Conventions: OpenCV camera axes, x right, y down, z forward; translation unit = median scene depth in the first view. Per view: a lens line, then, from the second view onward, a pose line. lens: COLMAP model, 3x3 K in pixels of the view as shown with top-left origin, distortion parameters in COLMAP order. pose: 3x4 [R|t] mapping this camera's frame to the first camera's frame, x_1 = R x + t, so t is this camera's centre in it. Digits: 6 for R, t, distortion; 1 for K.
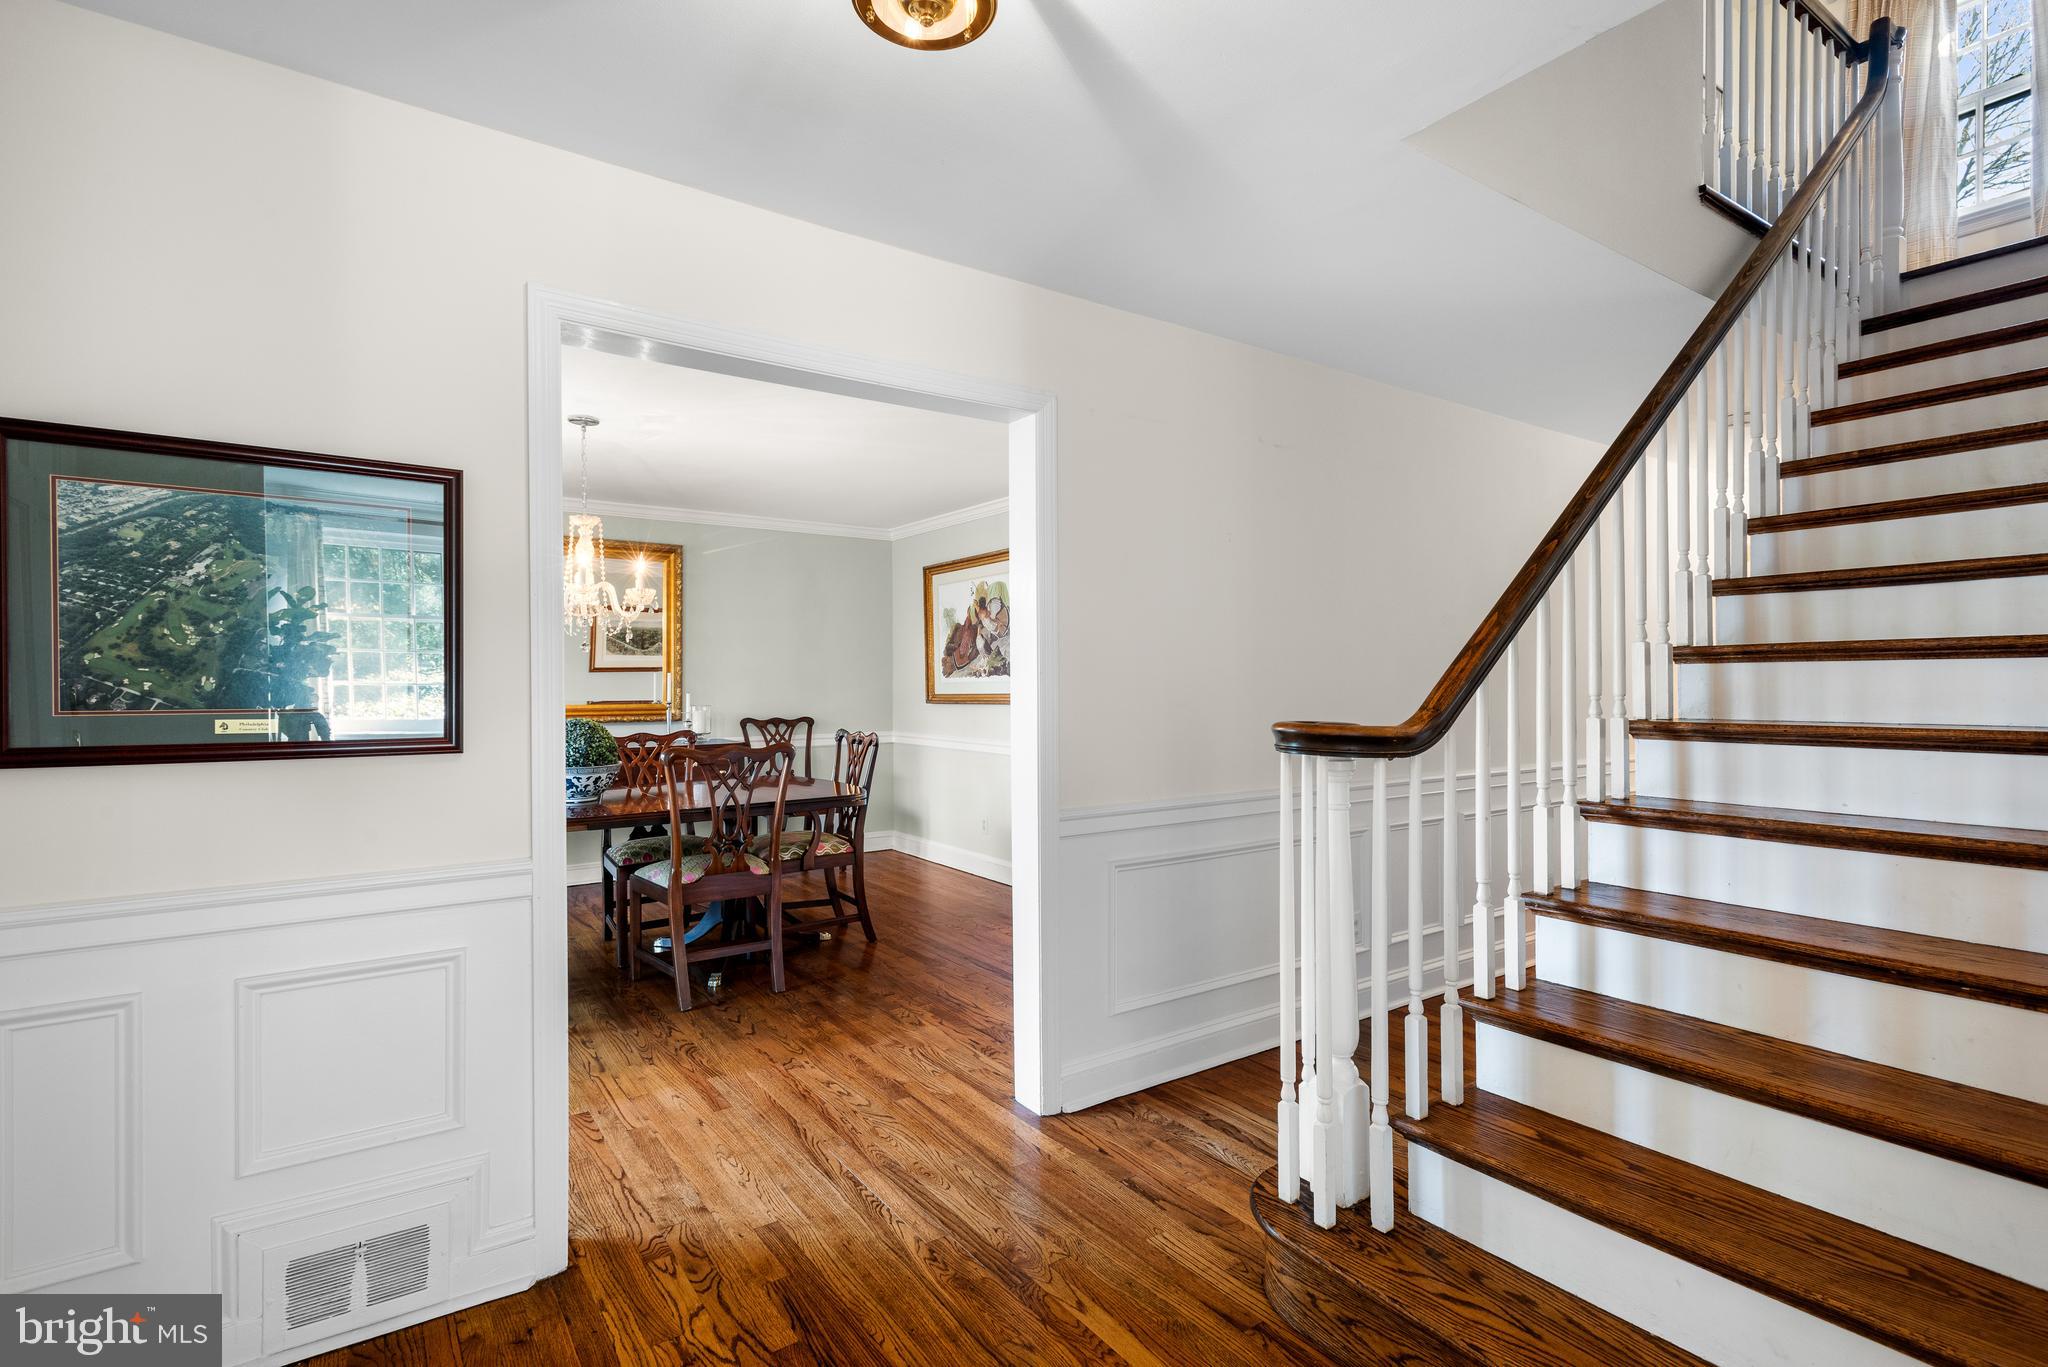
lens RADIAL K [[961.8, 0, 1024.7], [0, 961.8, 684.3], [0, 0, 1]] dist [0.019725, -0.005016]
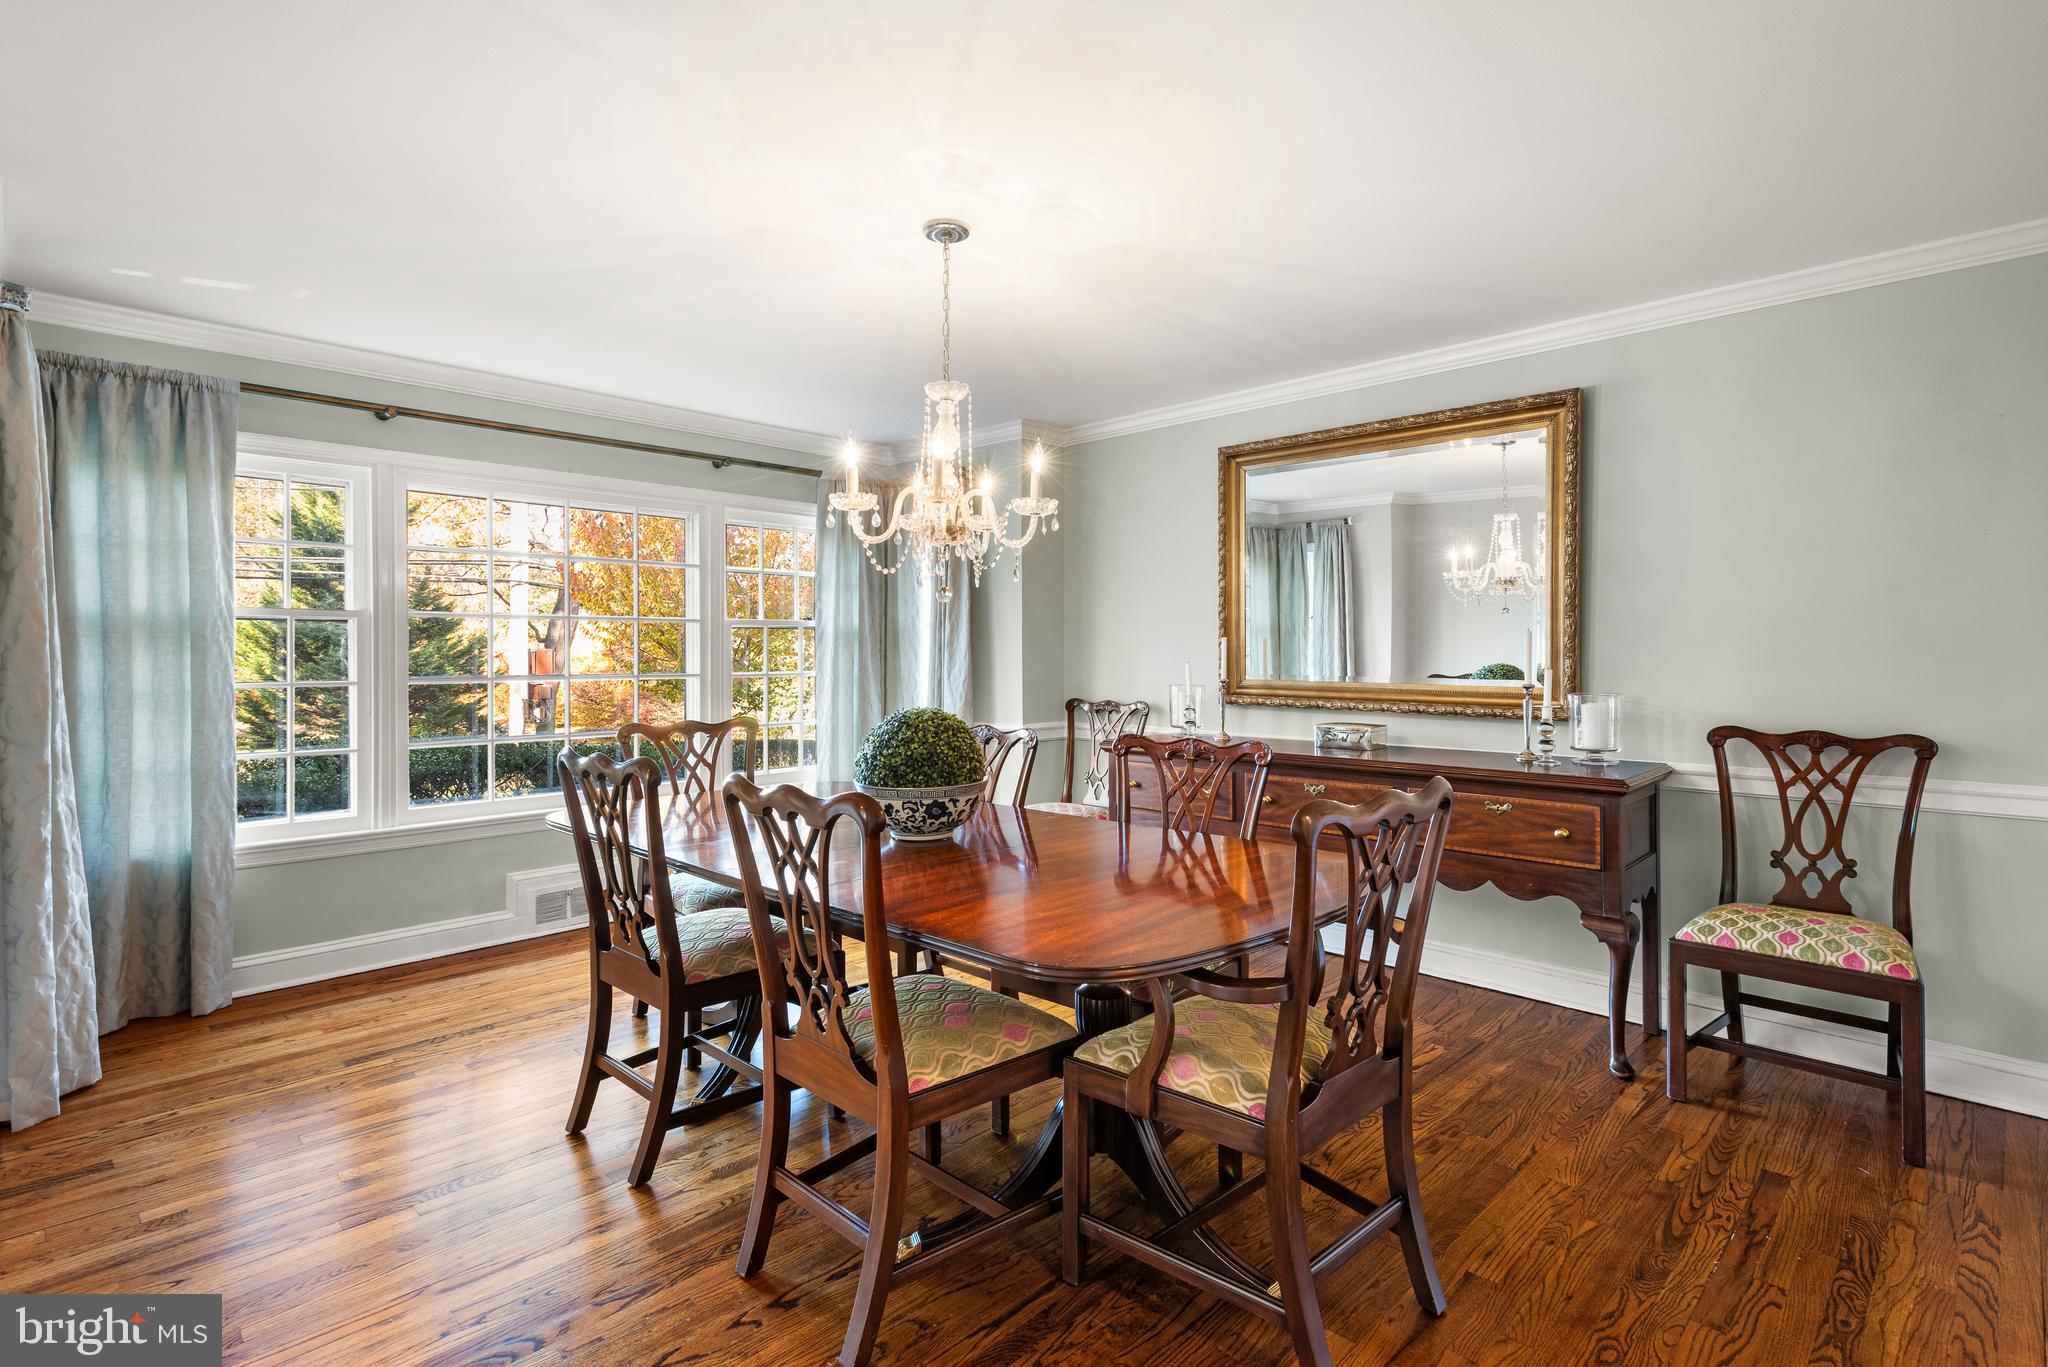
lens RADIAL K [[961.8, 0, 1026.9], [0, 961.8, 665.8], [0, 0, 1]] dist [0.019725, -0.005016]
pose [[0.186411, 0.016714, -0.982330, 0.107577], [-0.001817, 0.999859, 0.016667, -0.001020], [0.982470, -0.001322, 0.186416, 0.599192]]
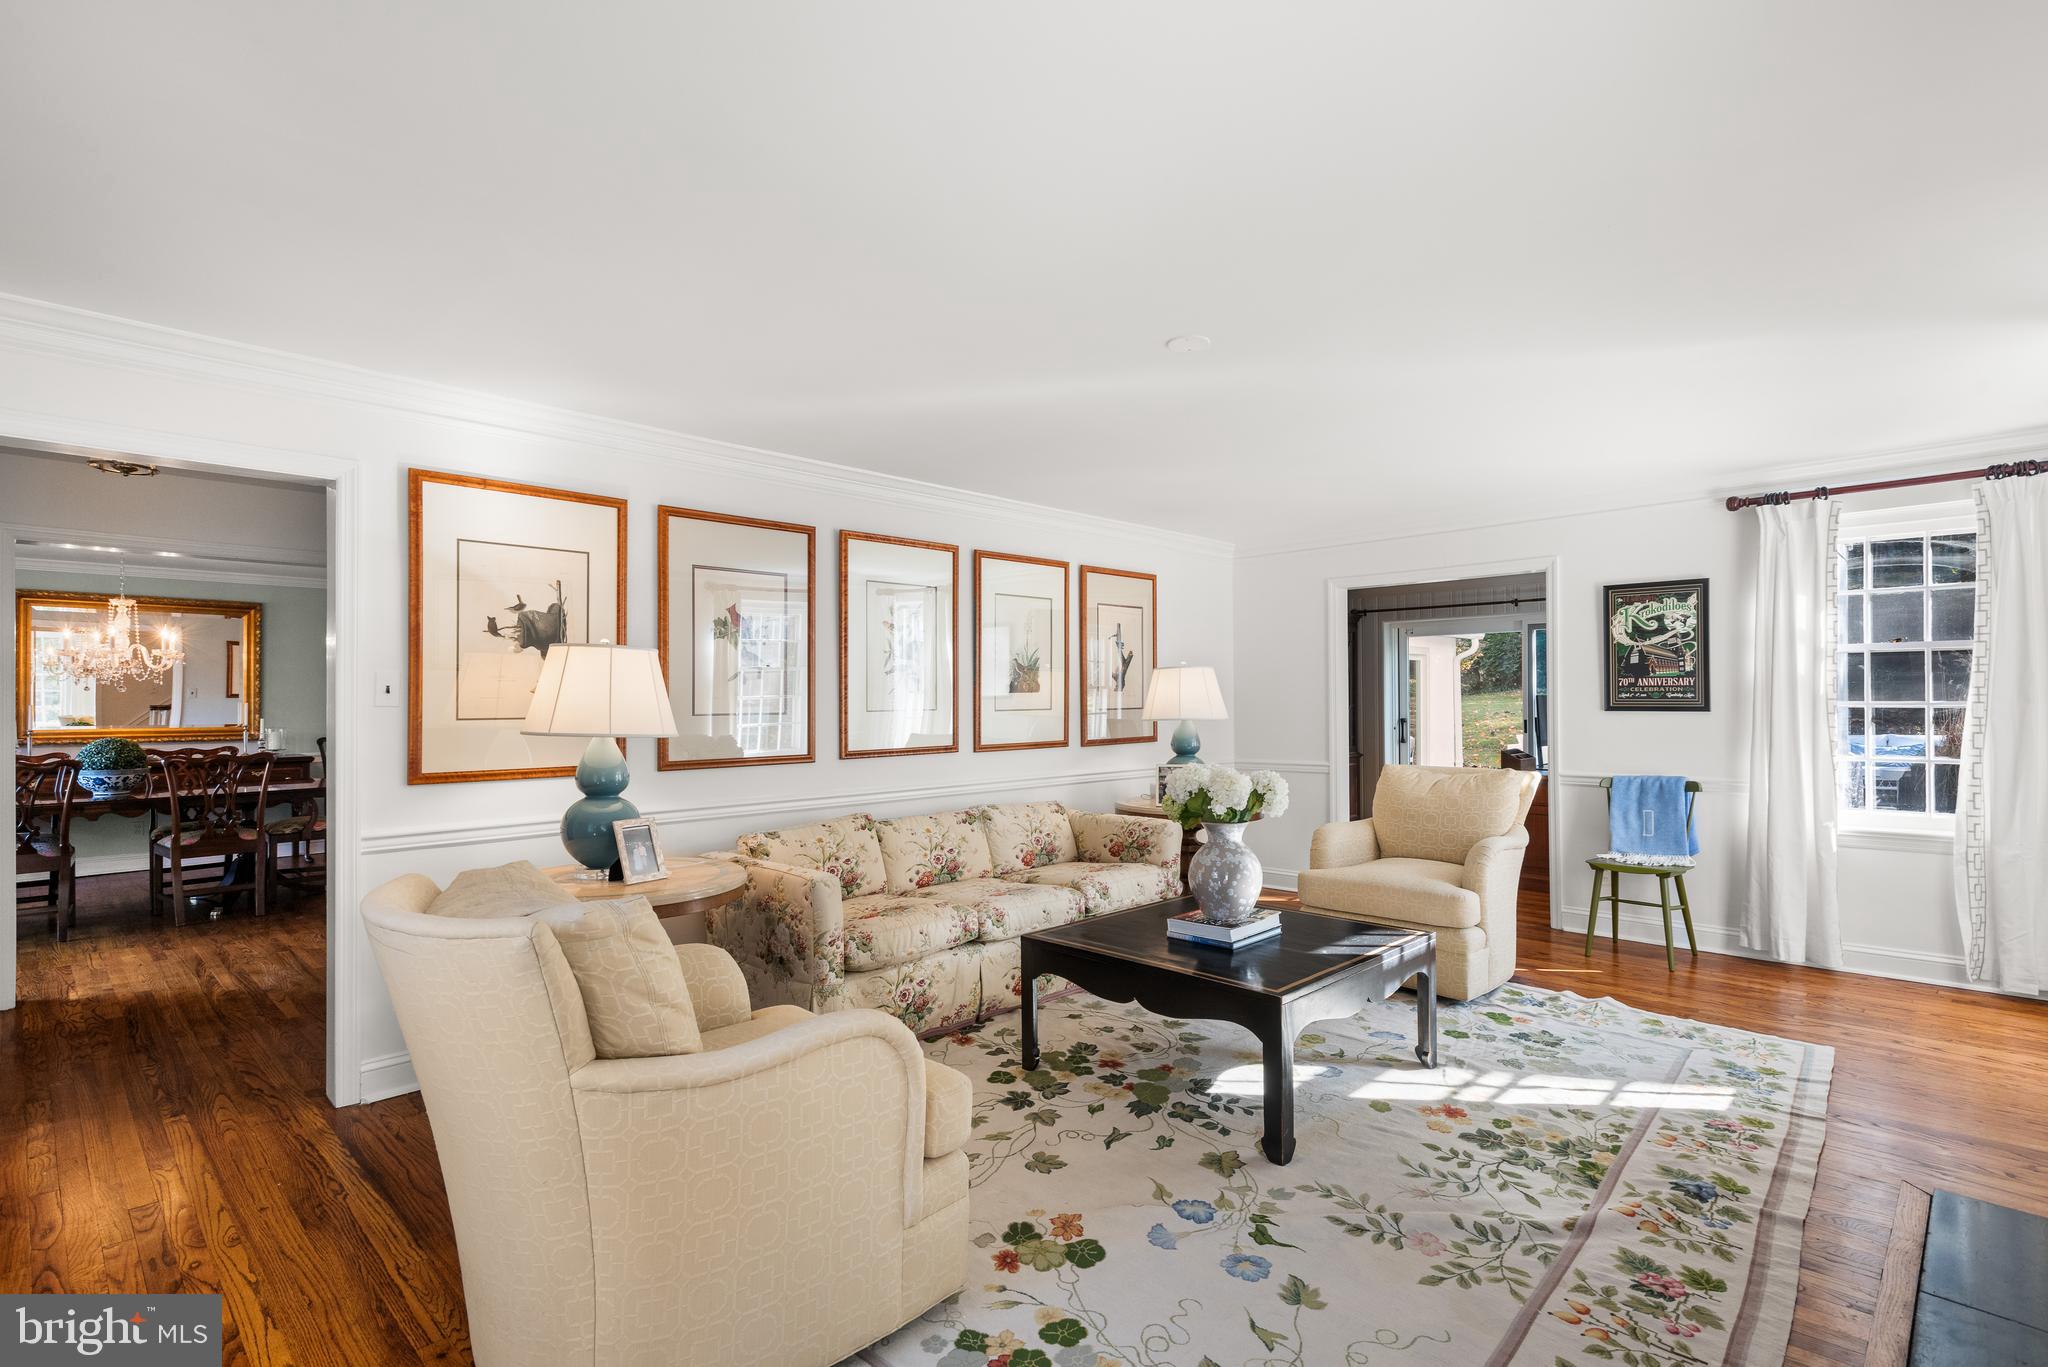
lens RADIAL K [[961.8, 0, 1020.5], [0, 961.8, 694.1], [0, 0, 1]] dist [0.019725, -0.005016]
pose [[0.982841, 0.005880, 0.184361, 0.399476], [-0.003514, 0.999907, -0.013161, -0.010058], [-0.184421, 0.012287, 0.982771, -0.456845]]
